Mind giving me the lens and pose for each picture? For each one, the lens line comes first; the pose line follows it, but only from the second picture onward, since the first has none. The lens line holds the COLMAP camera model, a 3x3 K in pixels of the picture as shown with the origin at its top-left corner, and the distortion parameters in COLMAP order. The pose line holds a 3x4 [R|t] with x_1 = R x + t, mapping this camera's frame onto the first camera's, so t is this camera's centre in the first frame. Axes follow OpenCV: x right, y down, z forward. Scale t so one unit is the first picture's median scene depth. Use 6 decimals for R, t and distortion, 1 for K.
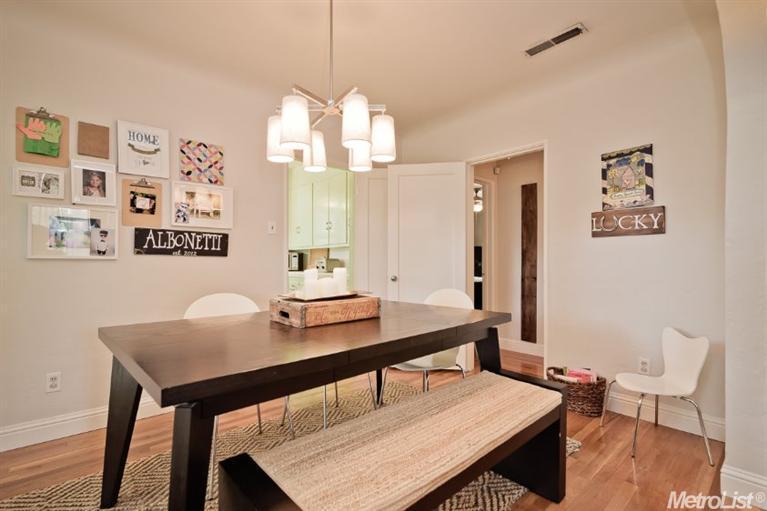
lens RADIAL K [[370.0, 0, 386.9], [0, 370.0, 259.8], [0, 0, 1]] dist [0.003939, 0.000593]
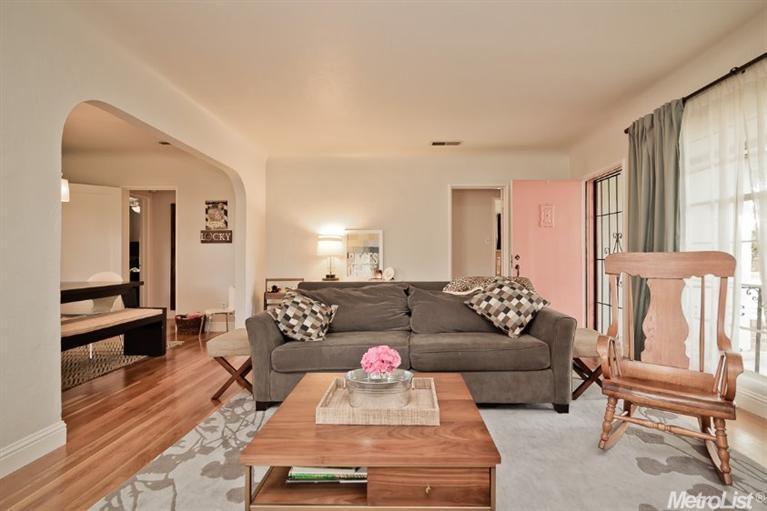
lens RADIAL K [[370.0, 0, 386.3], [0, 370.0, 256.1], [0, 0, 1]] dist [0.003939, 0.000593]
pose [[0.680800, 0.002570, 0.732465, -0.211088], [-0.004913, 0.999987, 0.001058, -0.000984], [-0.732453, -0.004319, 0.680804, -1.084493]]
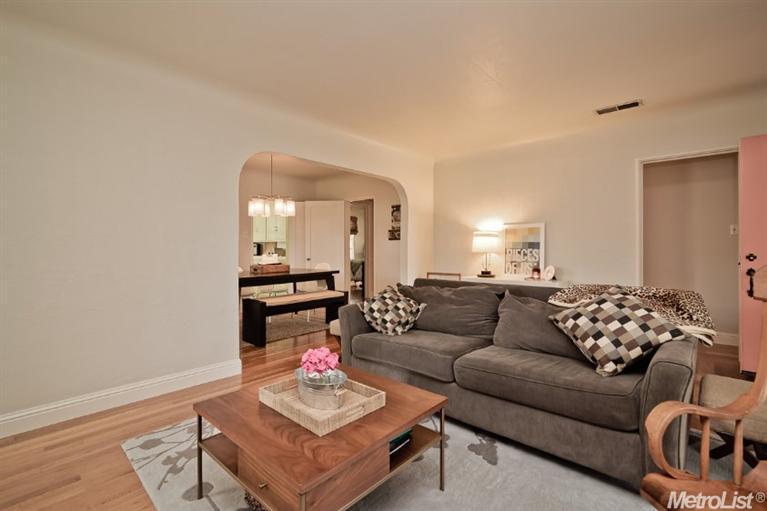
lens RADIAL K [[353.3, 0, 381.0], [0, 353.3, 248.5], [0, 0, 1]] dist [0.009933, -0.000135]
pose [[0.994002, -0.002257, 0.109339, 0.281412], [0.001017, 0.999935, 0.011400, -0.037706], [-0.109357, -0.011220, 0.993939, -1.305480]]
